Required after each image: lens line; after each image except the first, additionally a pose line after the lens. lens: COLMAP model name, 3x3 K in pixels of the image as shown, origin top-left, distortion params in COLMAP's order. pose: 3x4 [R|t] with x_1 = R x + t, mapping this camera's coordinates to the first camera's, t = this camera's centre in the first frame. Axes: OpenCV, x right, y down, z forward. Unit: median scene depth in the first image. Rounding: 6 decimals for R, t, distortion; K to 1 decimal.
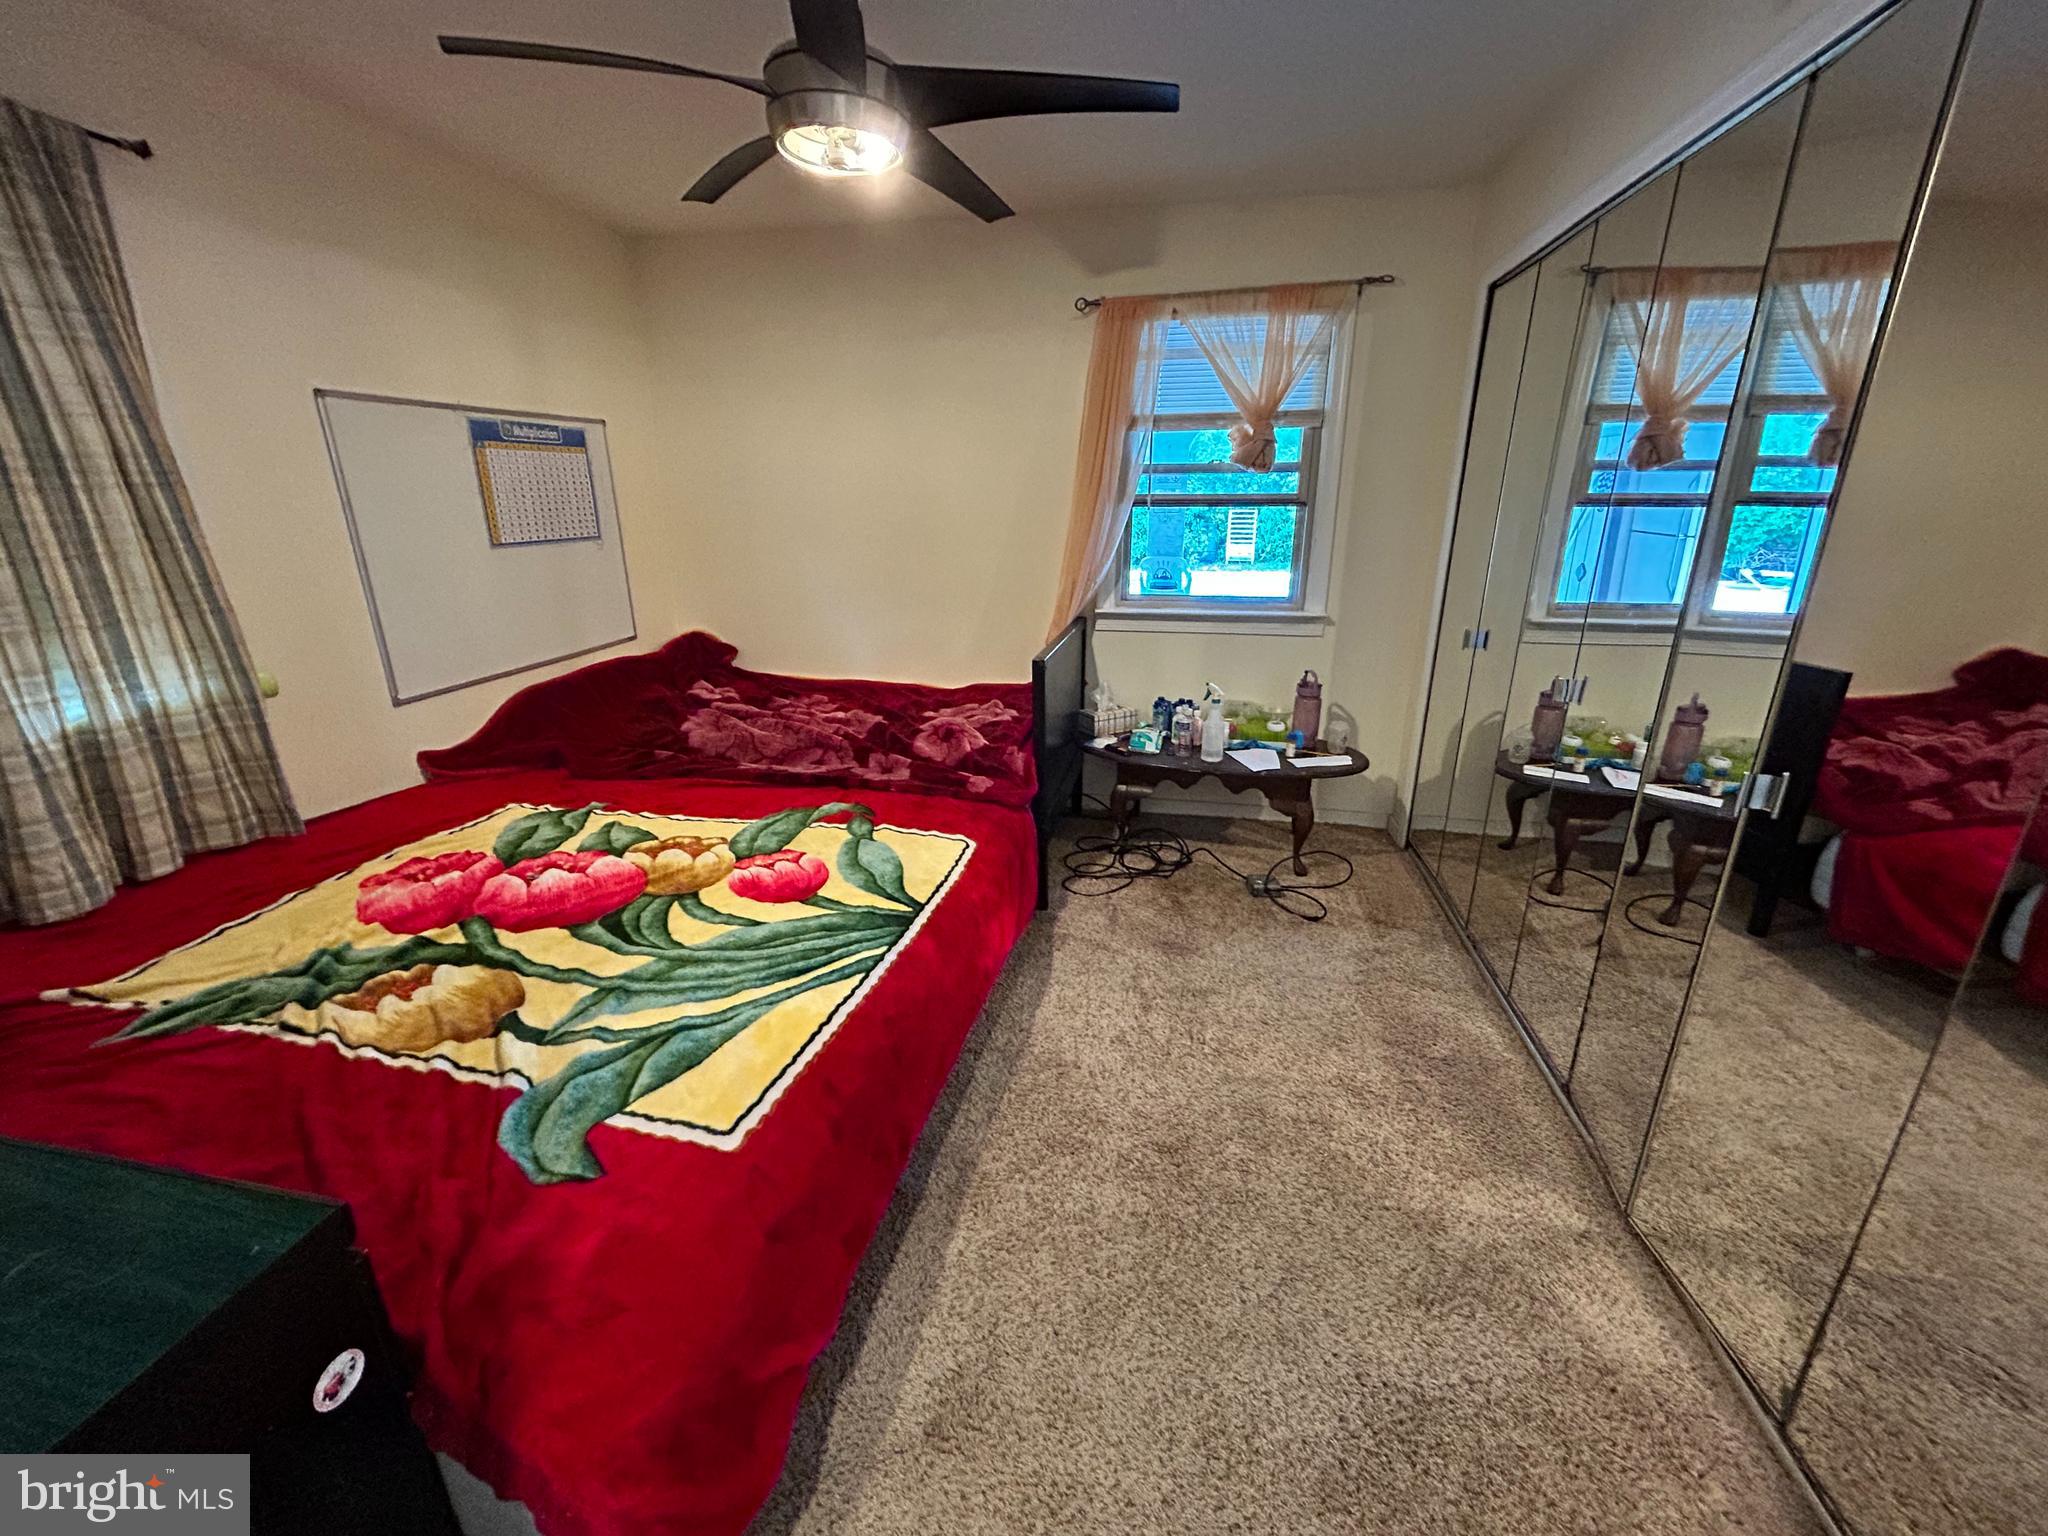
lens RADIAL K [[825.9, 0, 1023.5], [0, 825.9, 770.4], [0, 0, 1]] dist [0.002218, 0.000148]
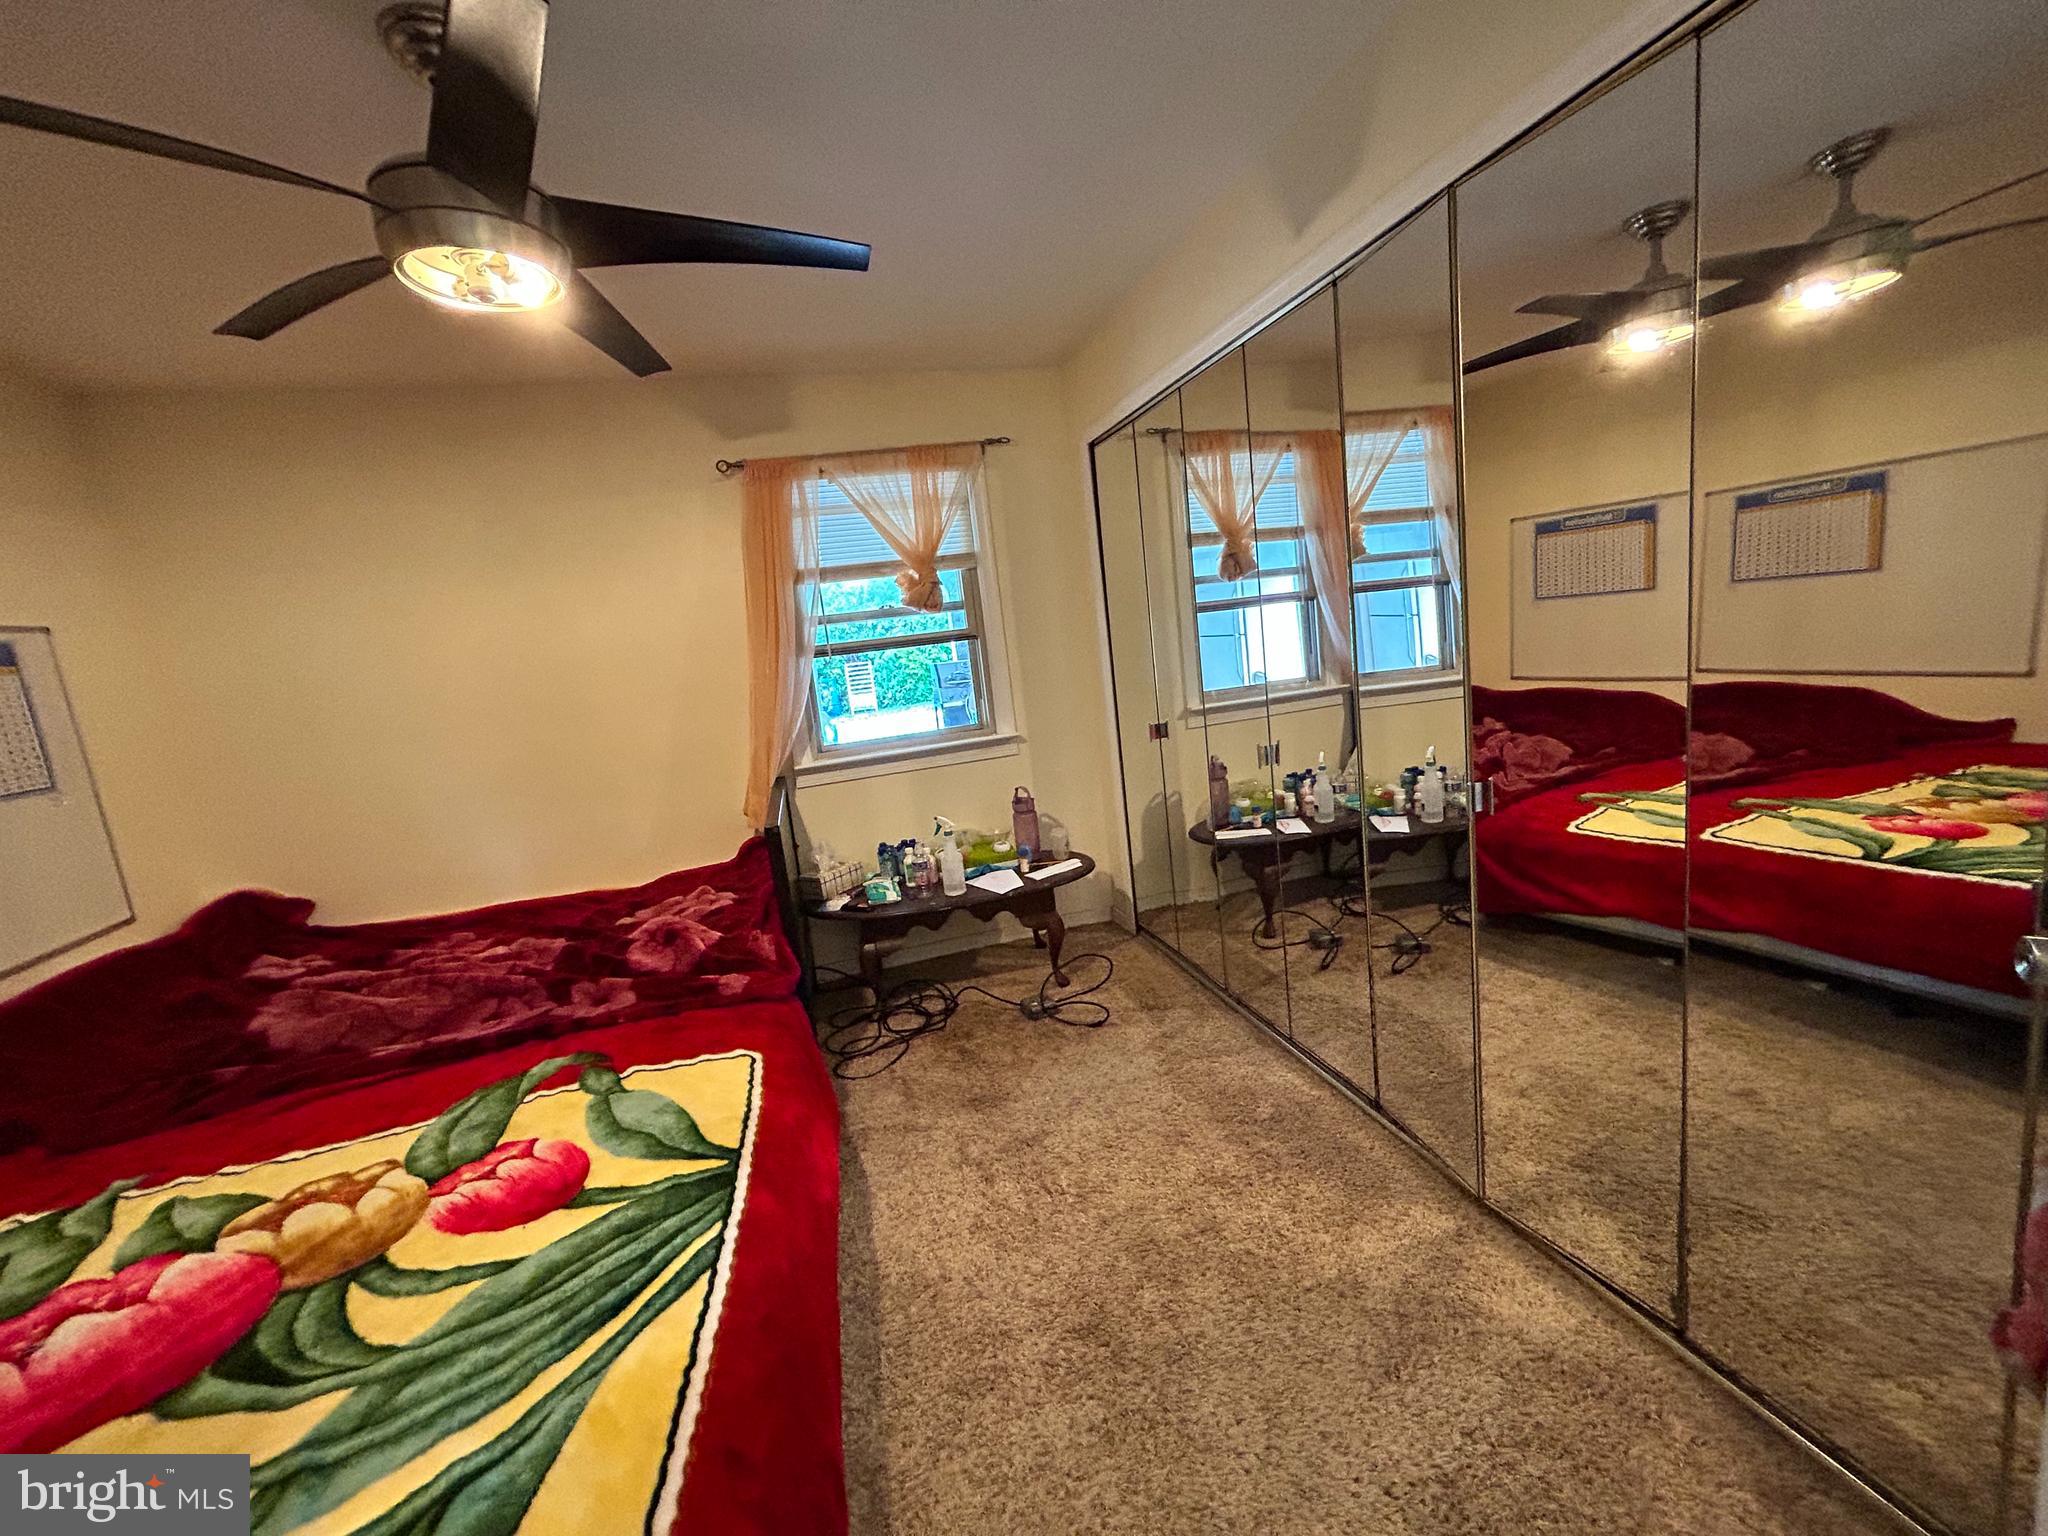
lens RADIAL K [[825.9, 0, 1019.6], [0, 825.9, 770.8], [0, 0, 1]] dist [0.002218, 0.000148]
pose [[0.887430, -0.172449, 0.427469, -0.123599], [0.247215, 0.960783, -0.125624, -0.014106], [-0.389041, 0.217159, 0.895259, 0.090566]]
